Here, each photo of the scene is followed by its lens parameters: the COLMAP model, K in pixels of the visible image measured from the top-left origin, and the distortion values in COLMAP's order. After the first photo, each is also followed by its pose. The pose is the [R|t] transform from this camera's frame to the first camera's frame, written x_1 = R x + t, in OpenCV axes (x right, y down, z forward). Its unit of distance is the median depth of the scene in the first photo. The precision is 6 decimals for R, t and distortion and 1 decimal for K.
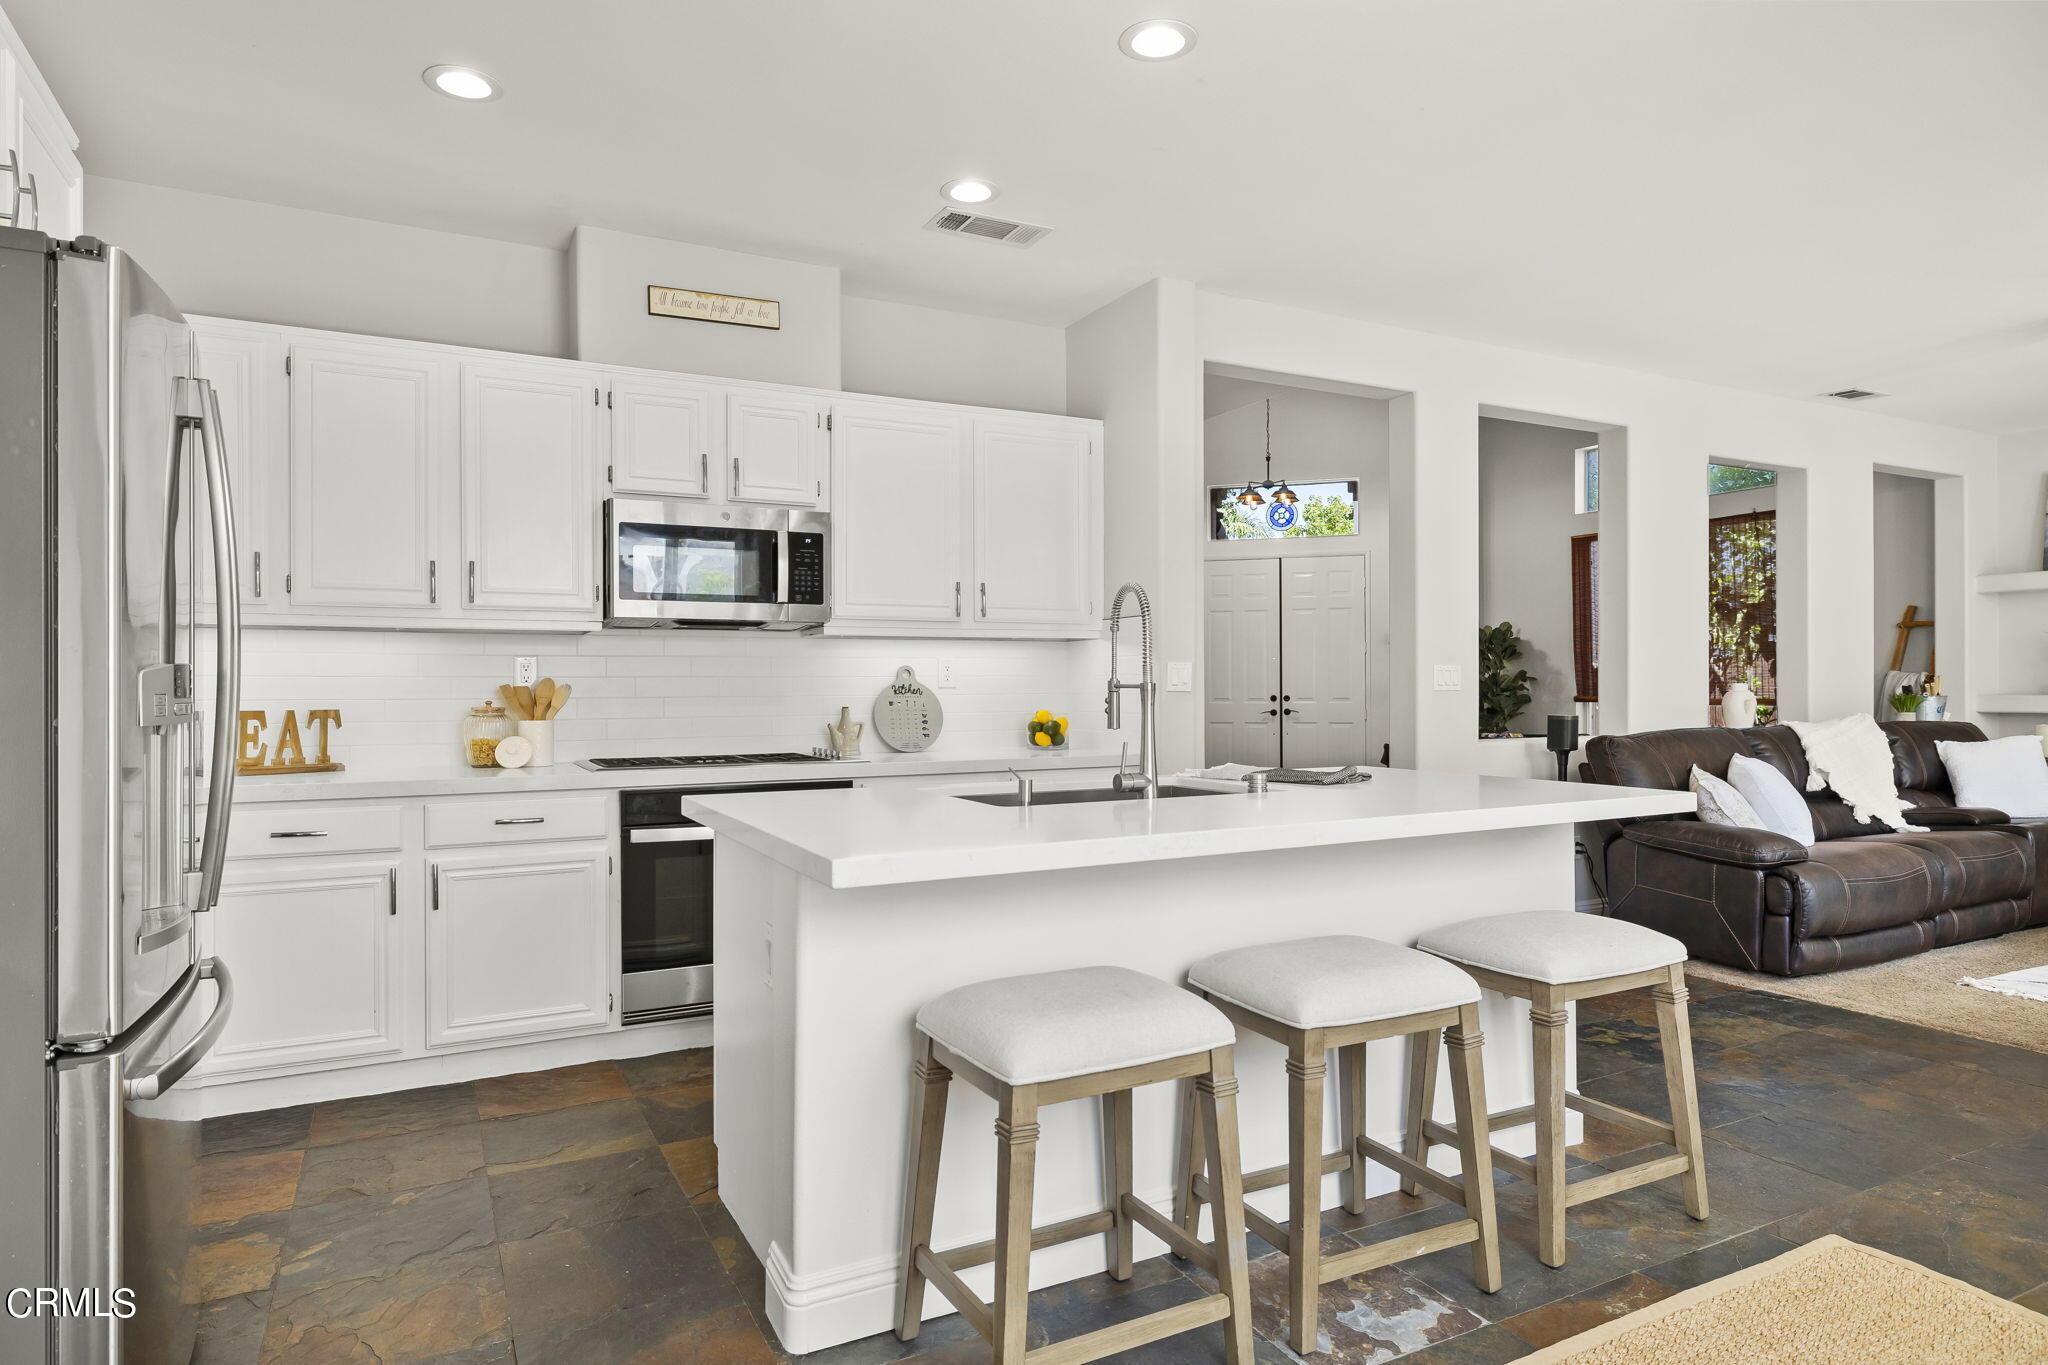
lens RADIAL K [[1190.3, 0, 1023.4], [0, 1190.3, 692.5], [0, 0, 1]] dist [0.004803, 0.000867]
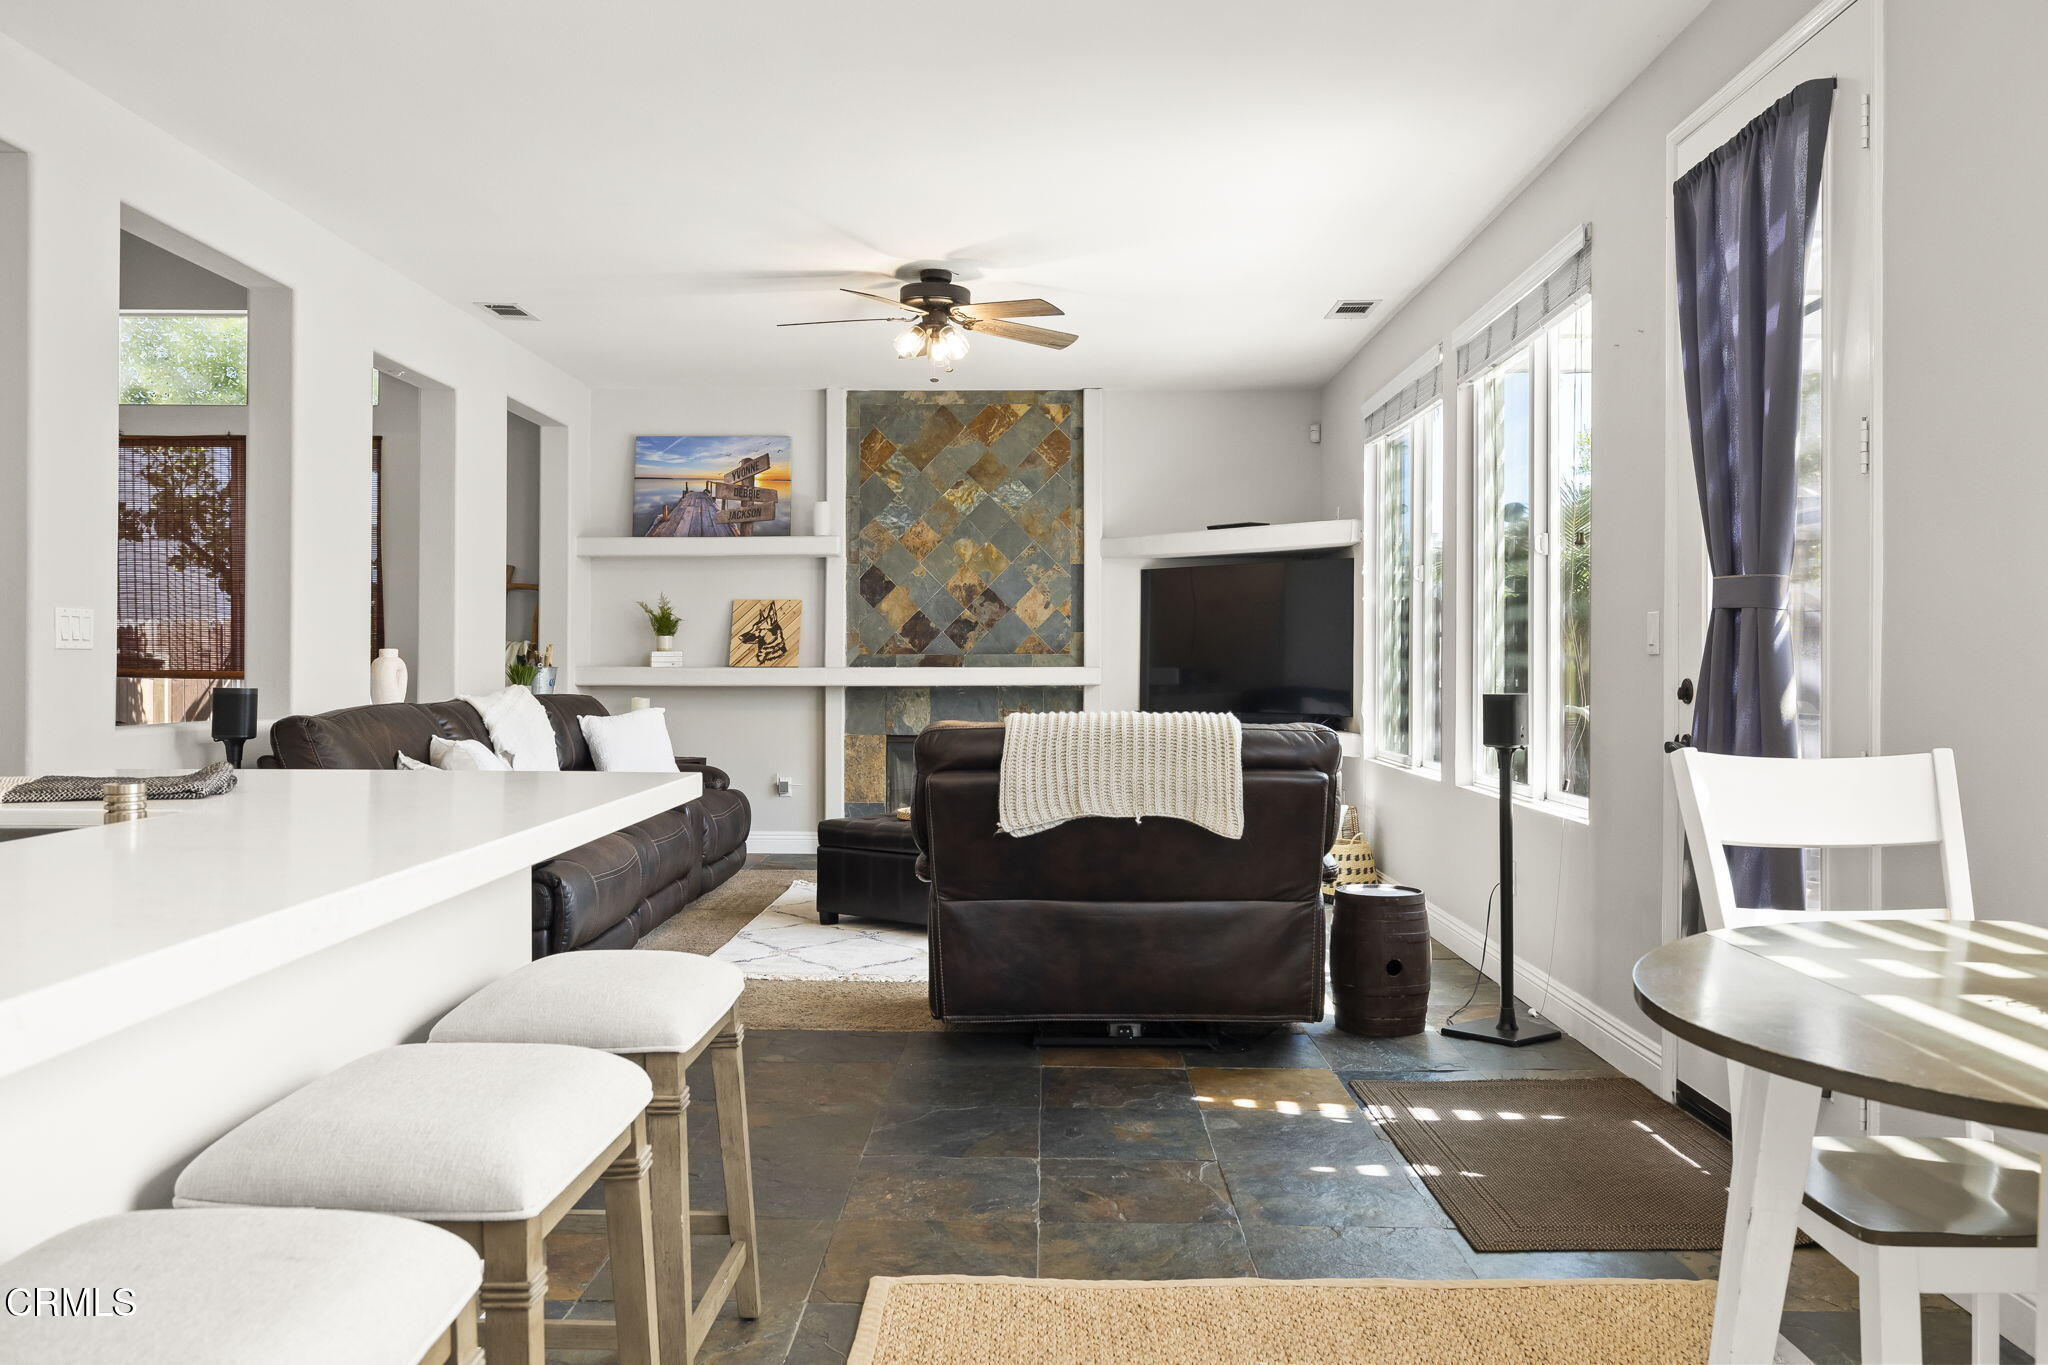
lens RADIAL K [[1553.6, 0, 1024.6], [0, 1553.6, 675.6], [0, 0, 1]] dist [0.003043, 0.005640]
pose [[0.482974, 0.002612, 0.875631, -0.133717], [-0.006876, 0.999976, 0.000810, 0.009738], [-0.875608, -0.006412, 0.482981, 0.194078]]
